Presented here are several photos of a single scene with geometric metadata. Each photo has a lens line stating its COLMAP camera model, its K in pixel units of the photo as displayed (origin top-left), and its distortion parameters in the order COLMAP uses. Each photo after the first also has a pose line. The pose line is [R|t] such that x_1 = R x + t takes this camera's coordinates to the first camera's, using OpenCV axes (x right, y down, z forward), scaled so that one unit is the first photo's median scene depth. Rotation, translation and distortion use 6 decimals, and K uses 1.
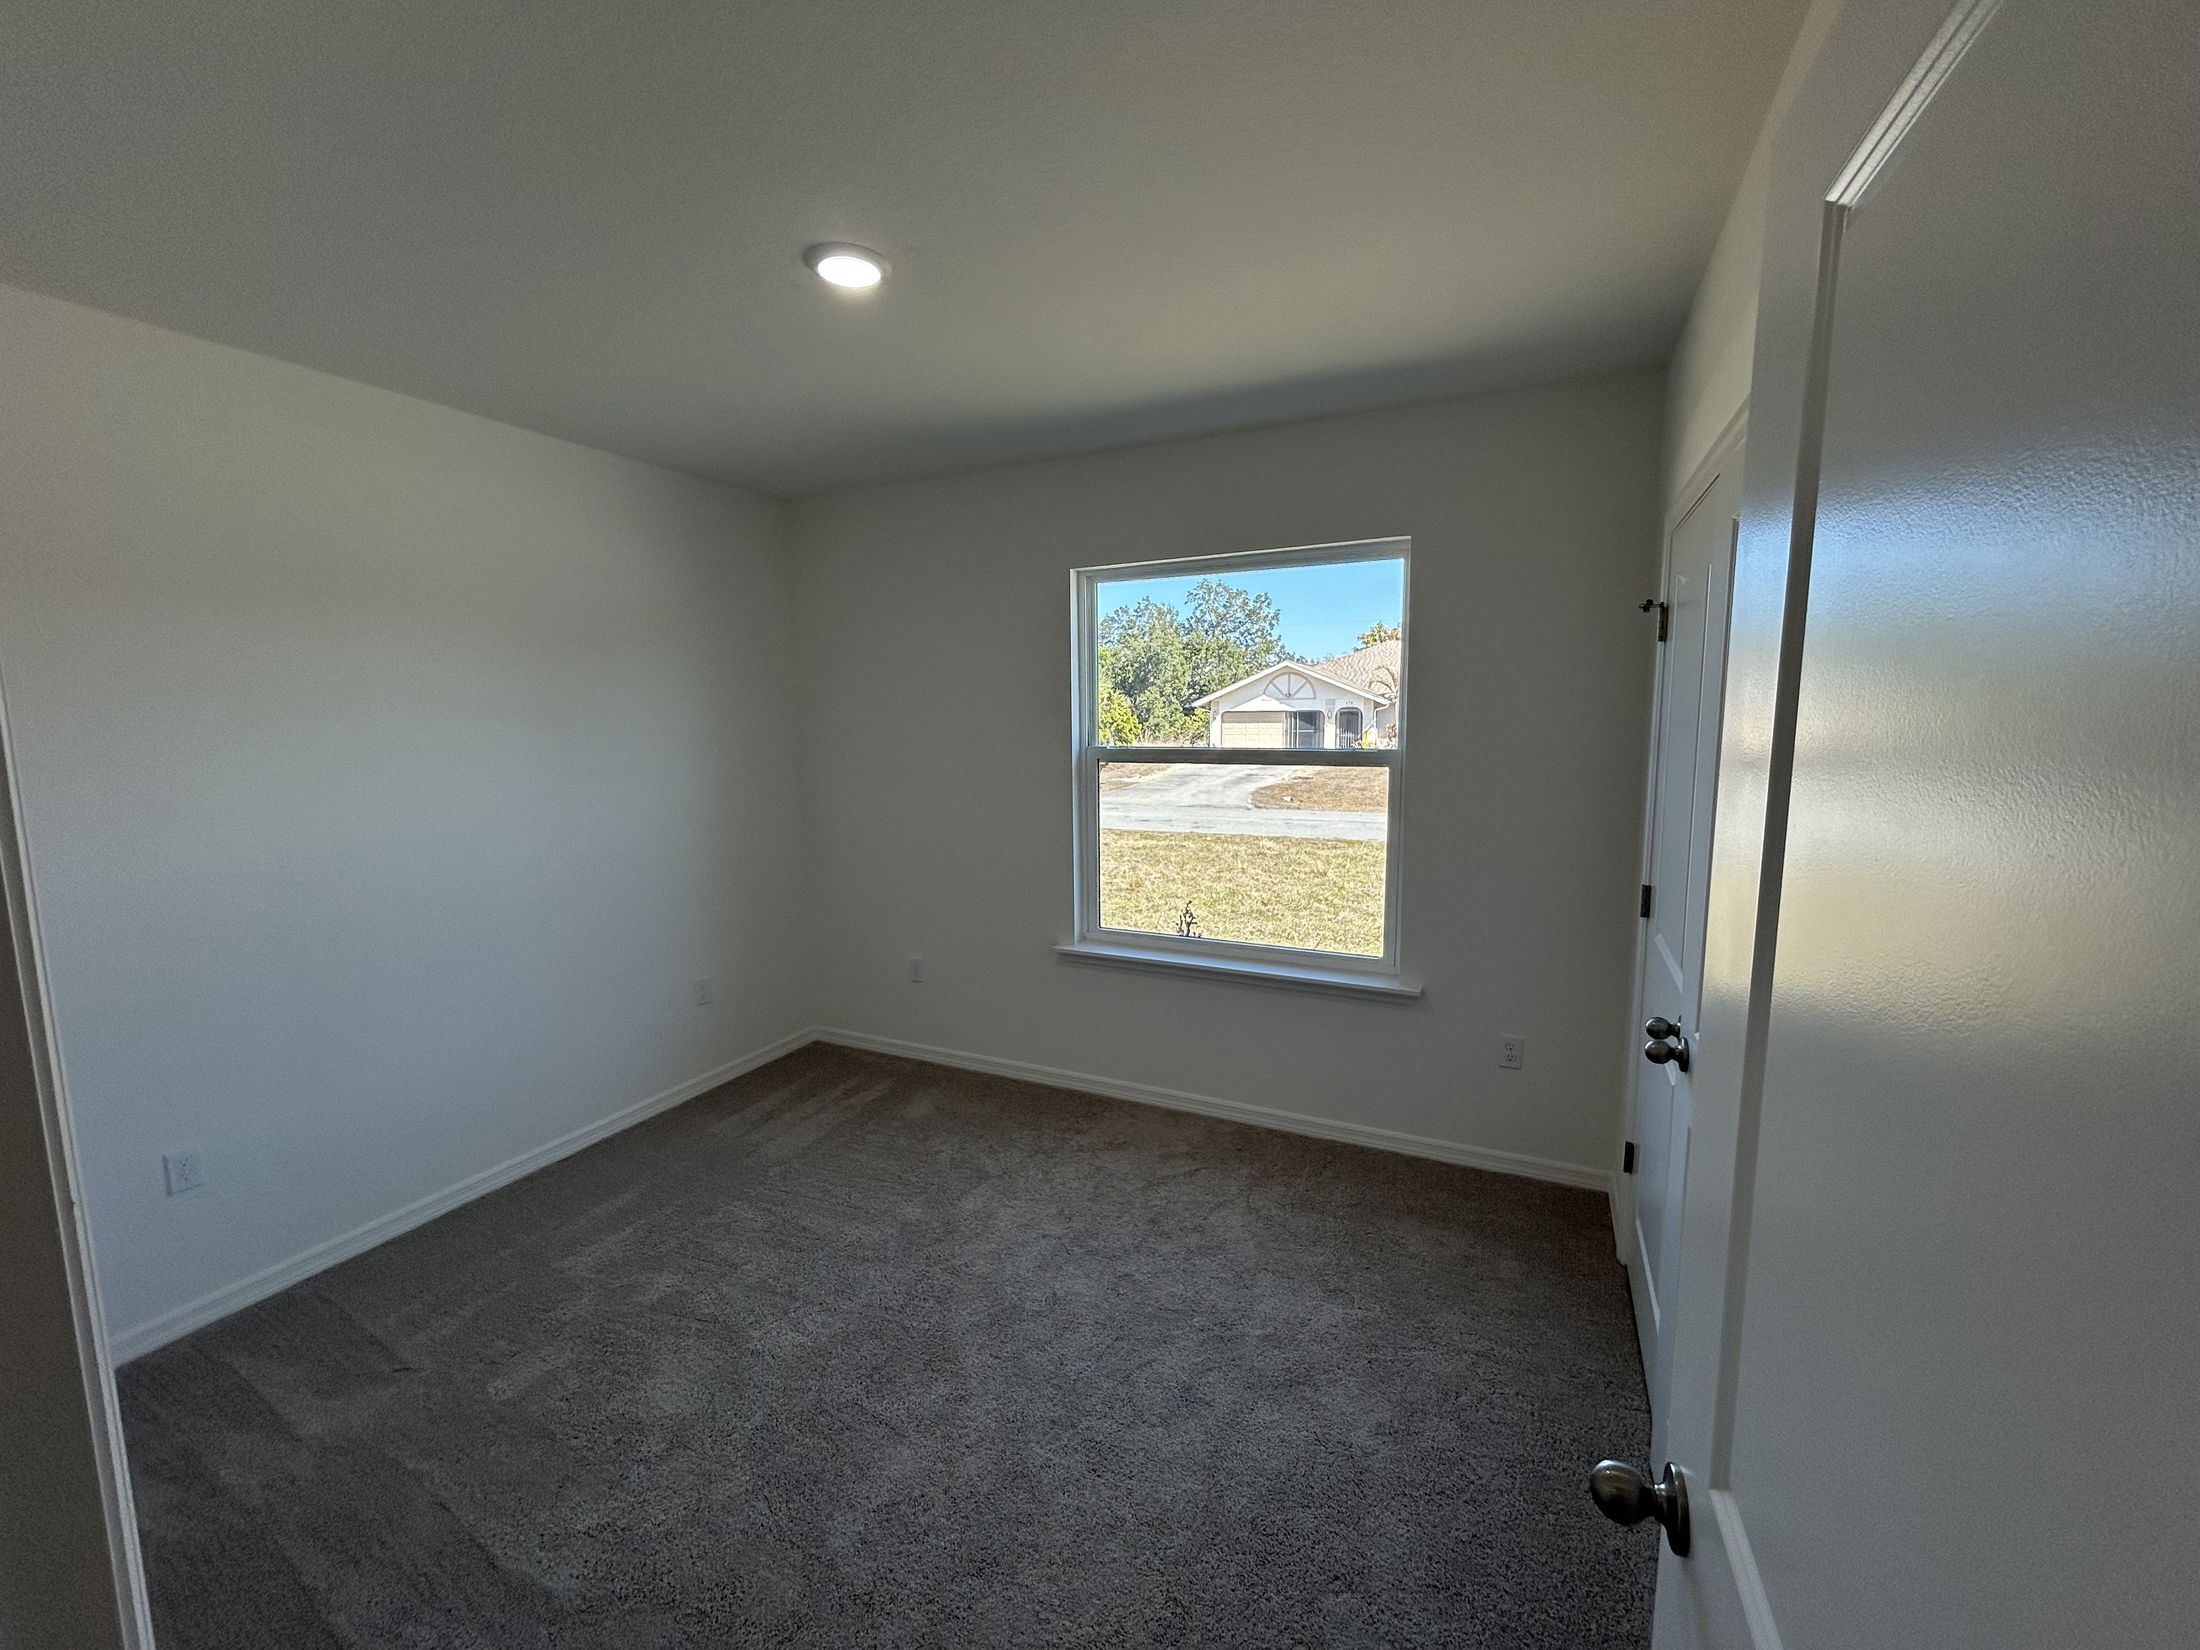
lens RADIAL K [[875.4, 0, 1102.4], [0, 875.4, 822.7], [0, 0, 1]] dist [-0.006601, 0.000463]
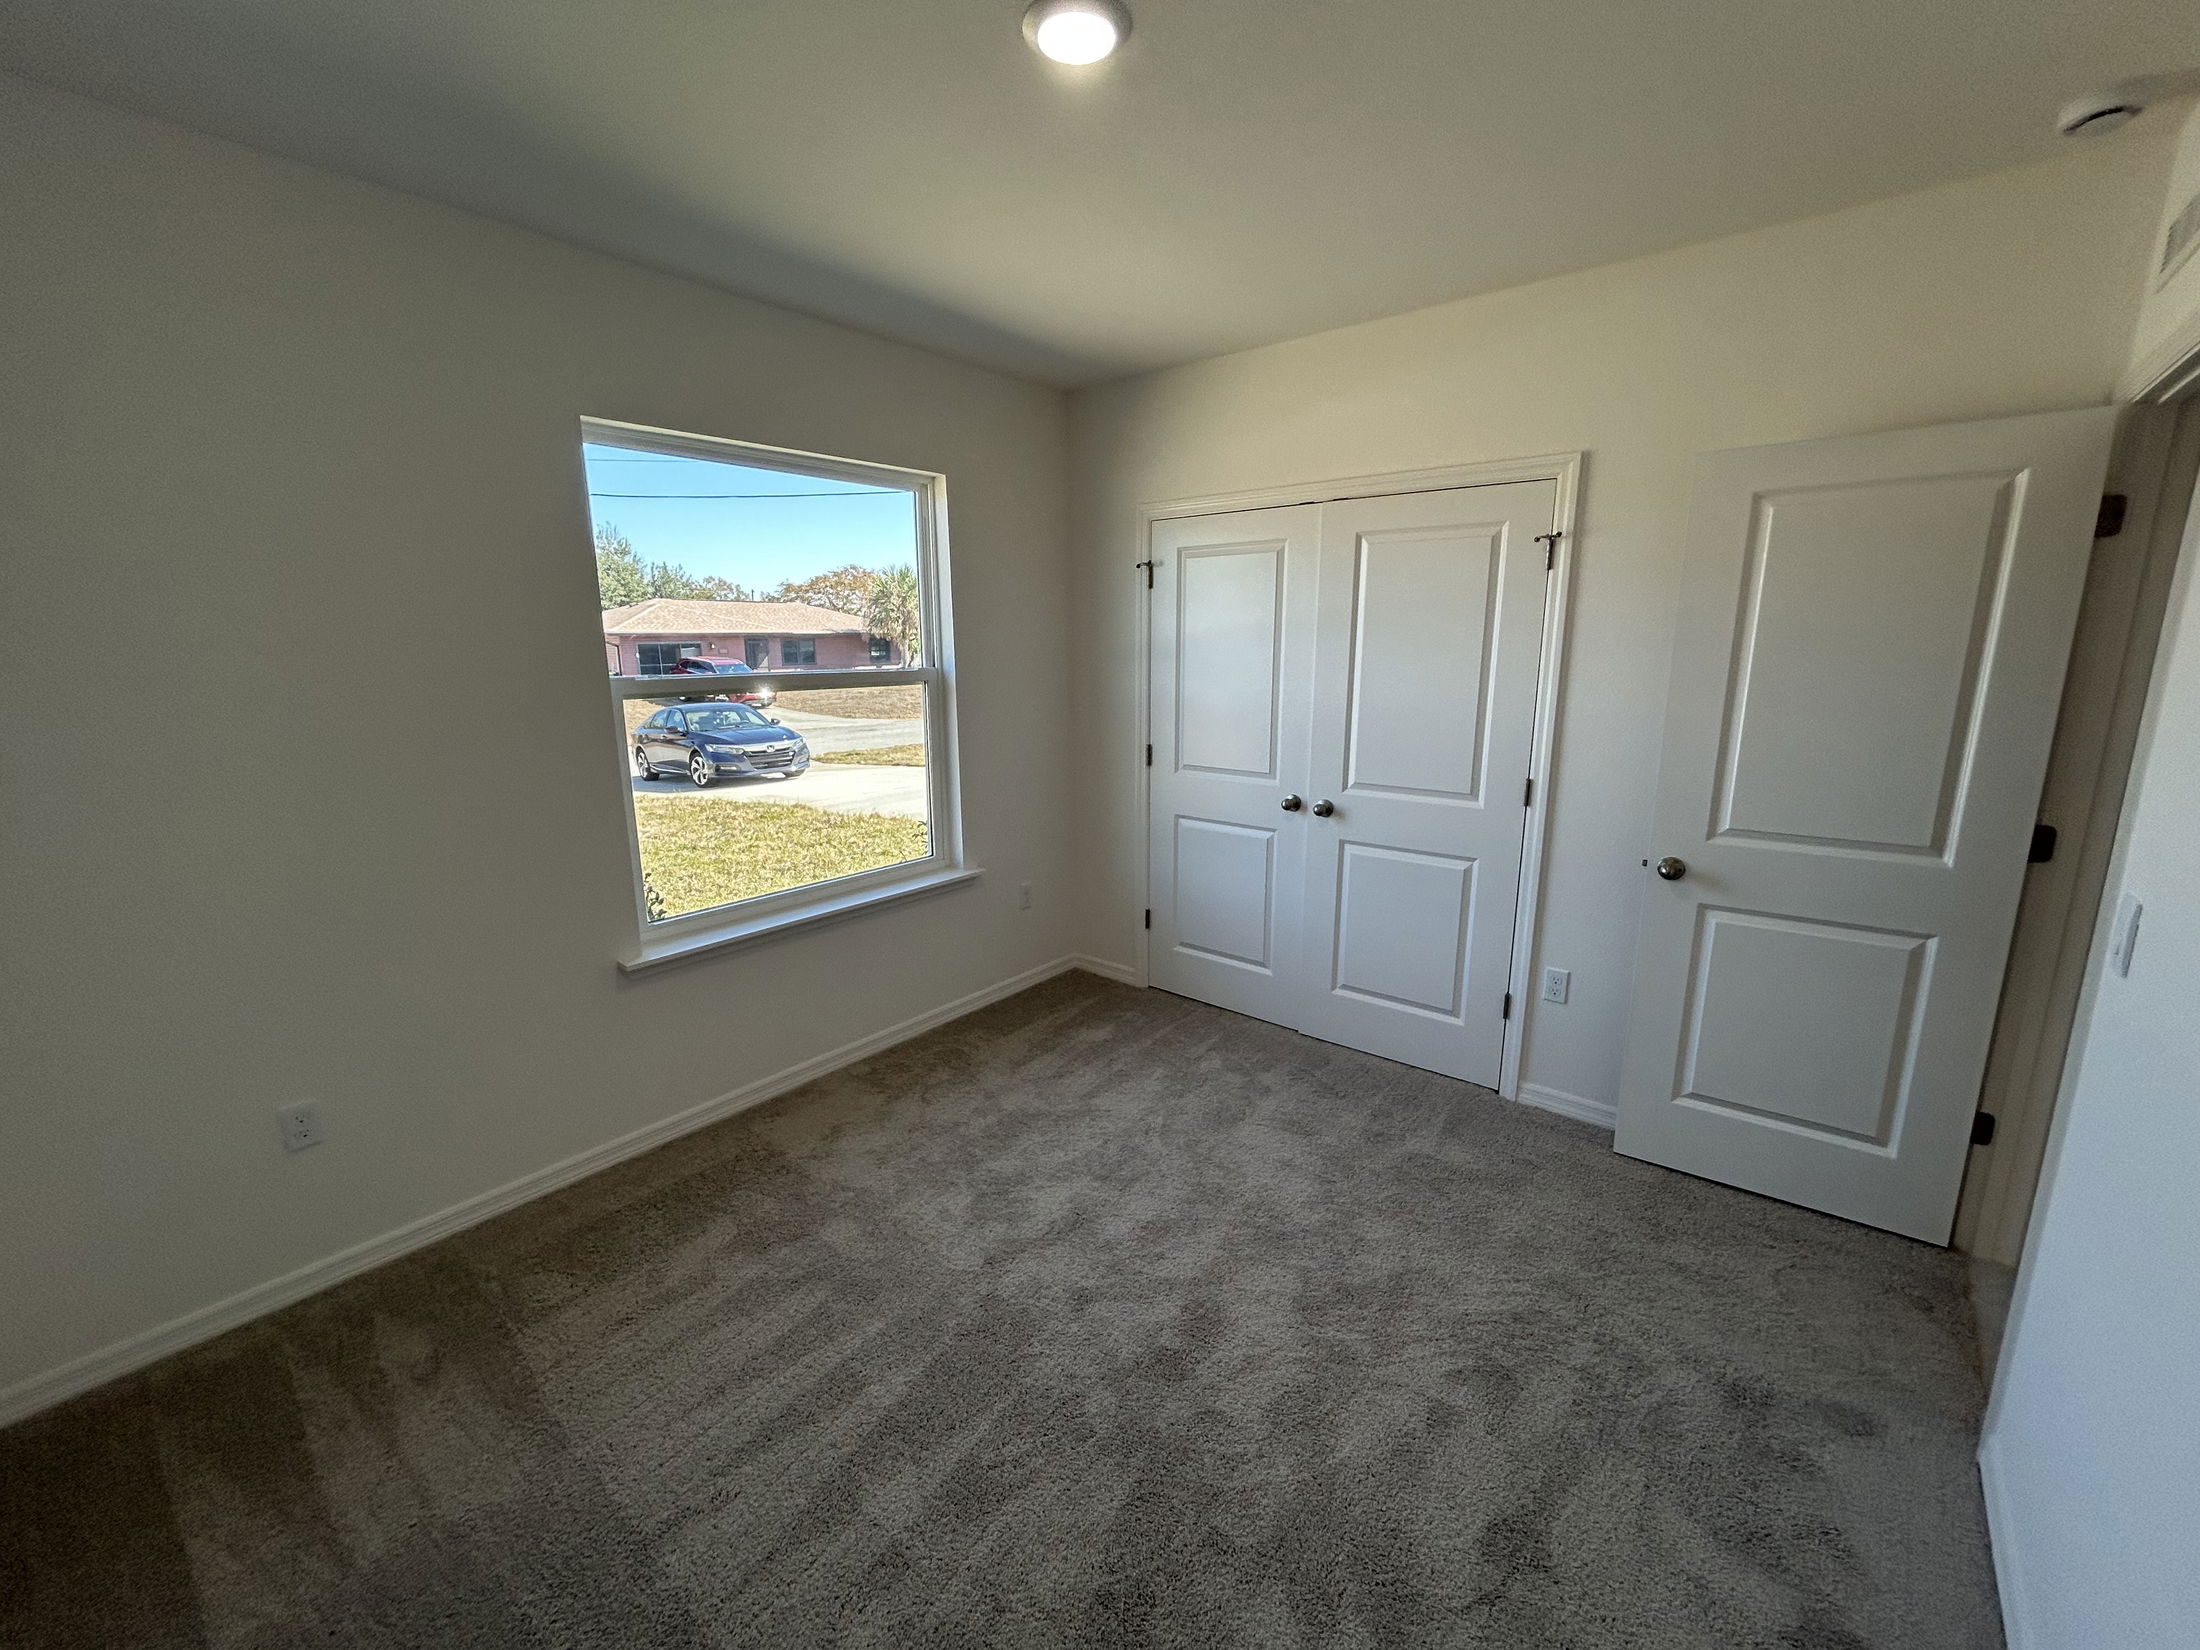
lens RADIAL K [[875.4, 0, 1104.5], [0, 875.4, 818.5], [0, 0, 1]] dist [-0.006601, 0.000463]
pose [[0.260418, -0.183508, 0.947896, -0.592618], [0.131279, 0.979384, 0.153537, -0.030364], [-0.956529, 0.084455, 0.279140, 0.416992]]
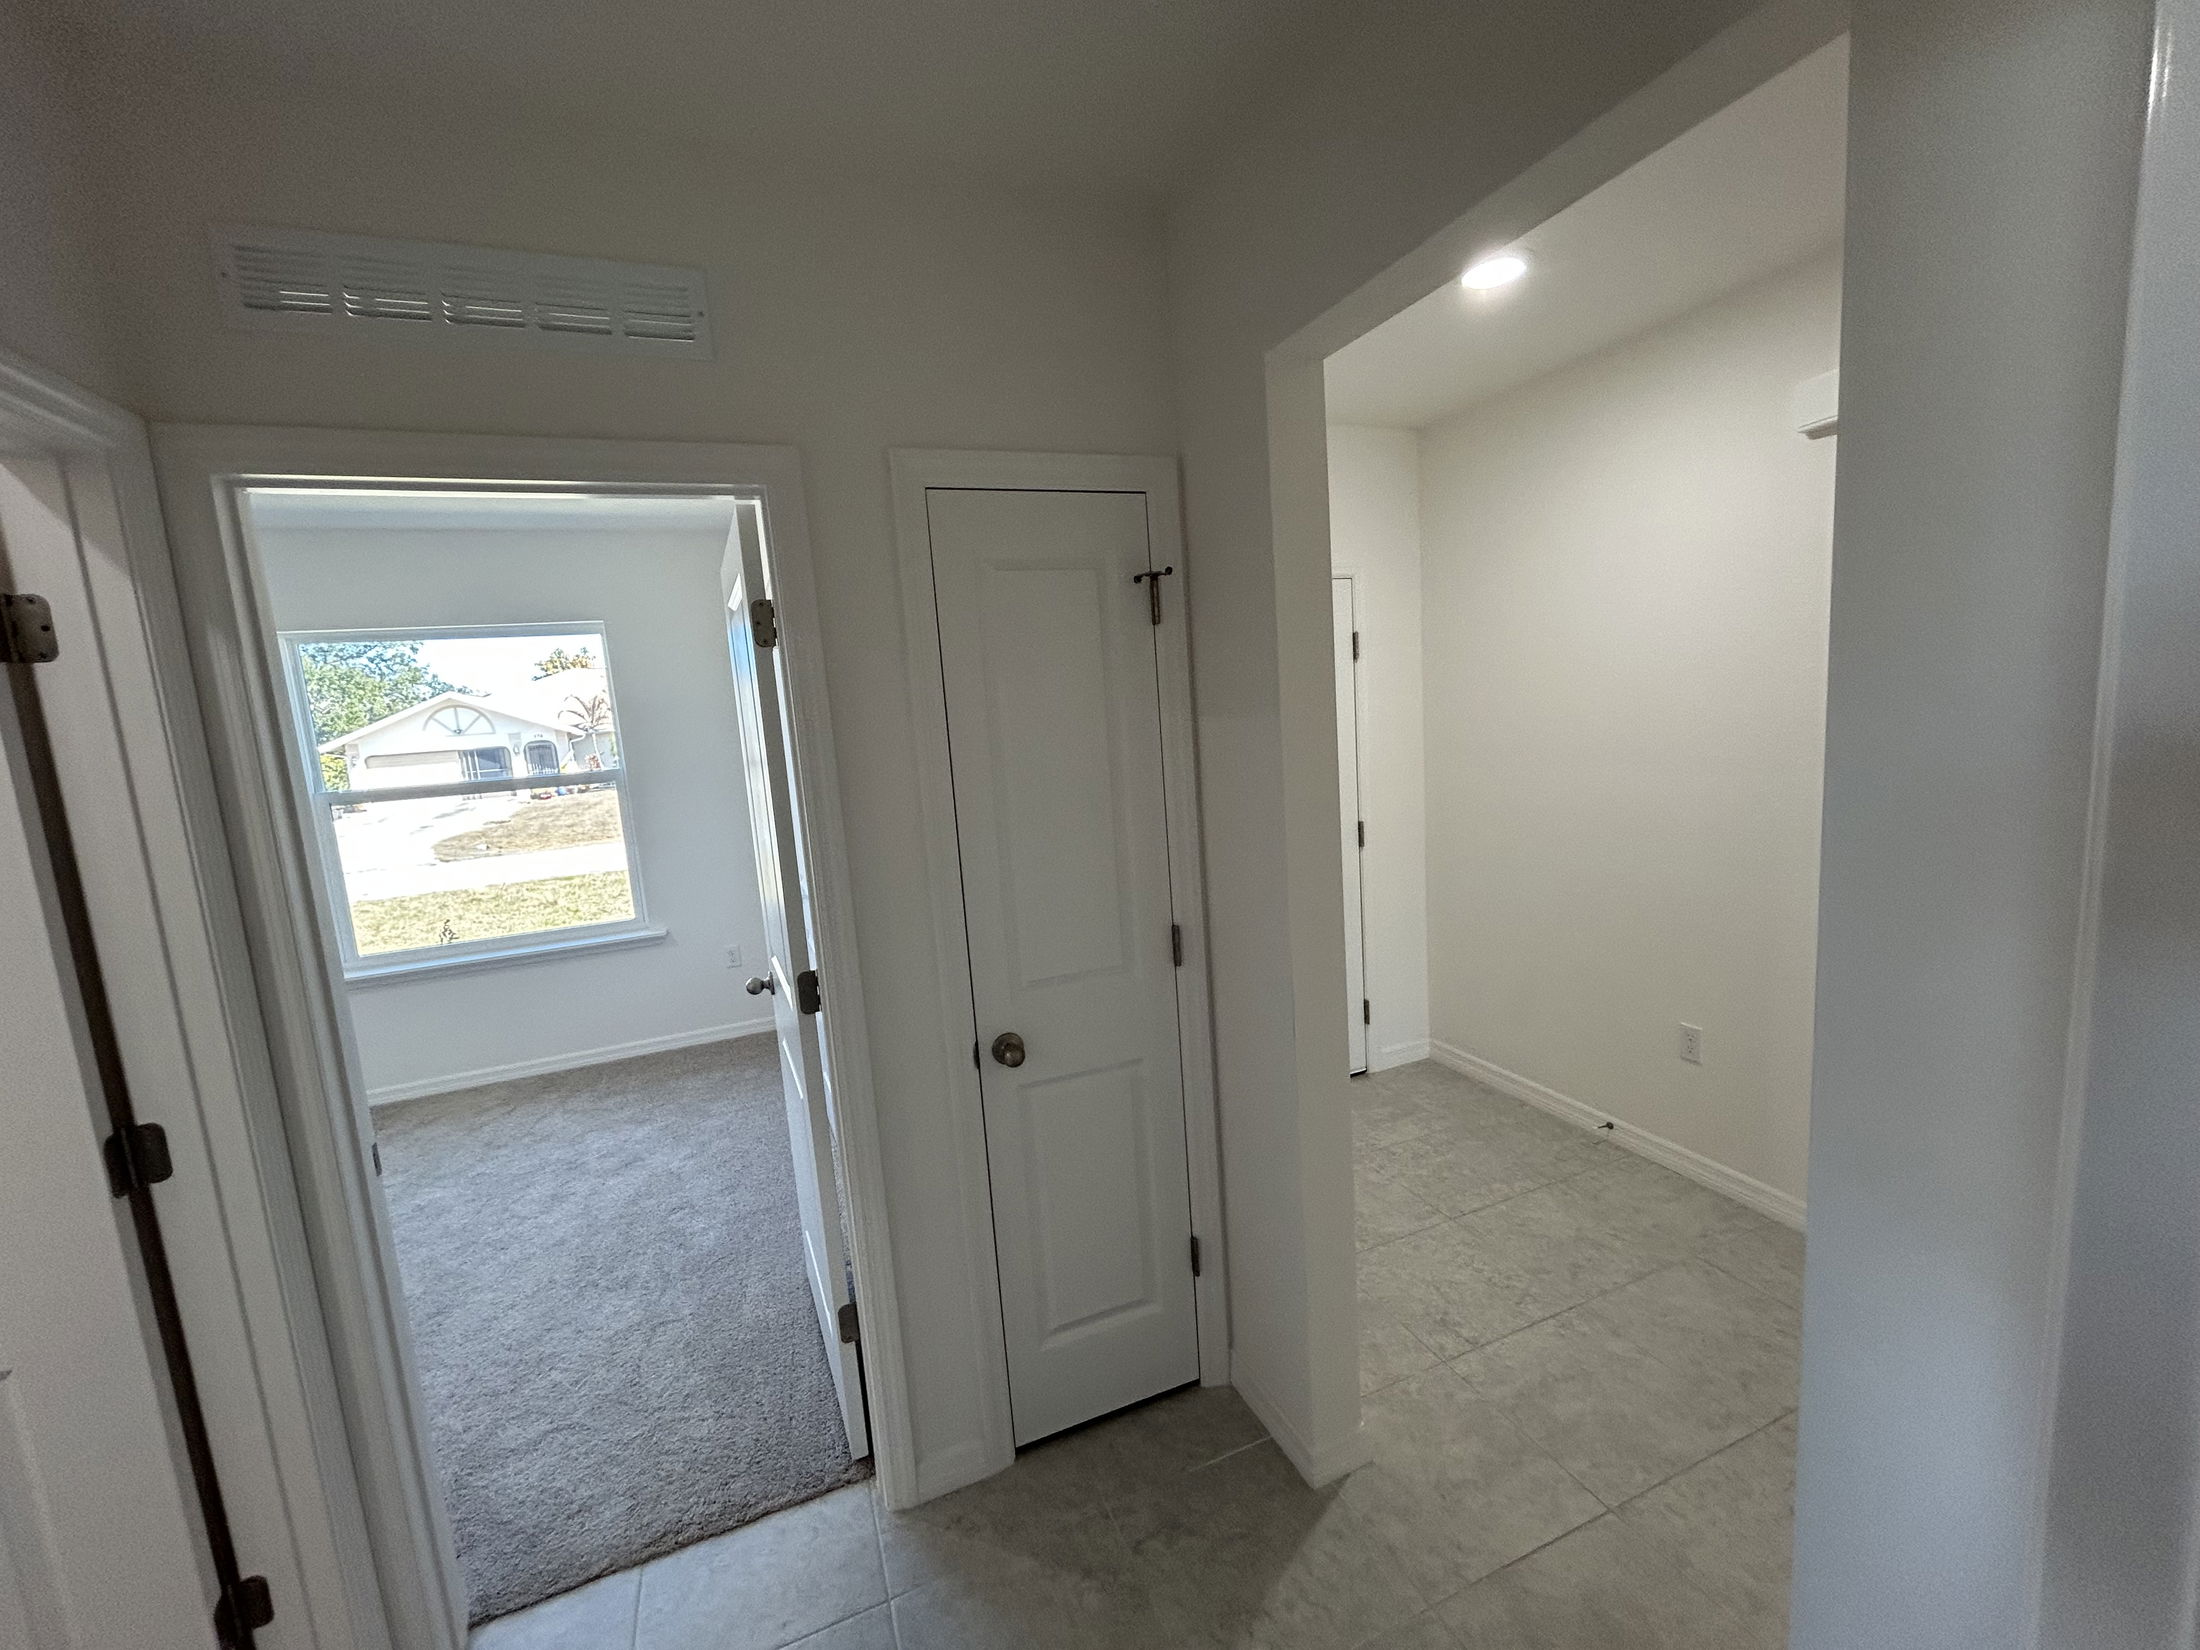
lens RADIAL K [[875.4, 0, 1094.2], [0, 875.4, 828.4], [0, 0, 1]] dist [-0.006601, 0.000463]
pose [[0.664367, -0.140718, 0.734040, -0.169544], [0.155255, 0.986677, 0.048630, 0.052411], [-0.731103, 0.081655, 0.677363, -0.426849]]
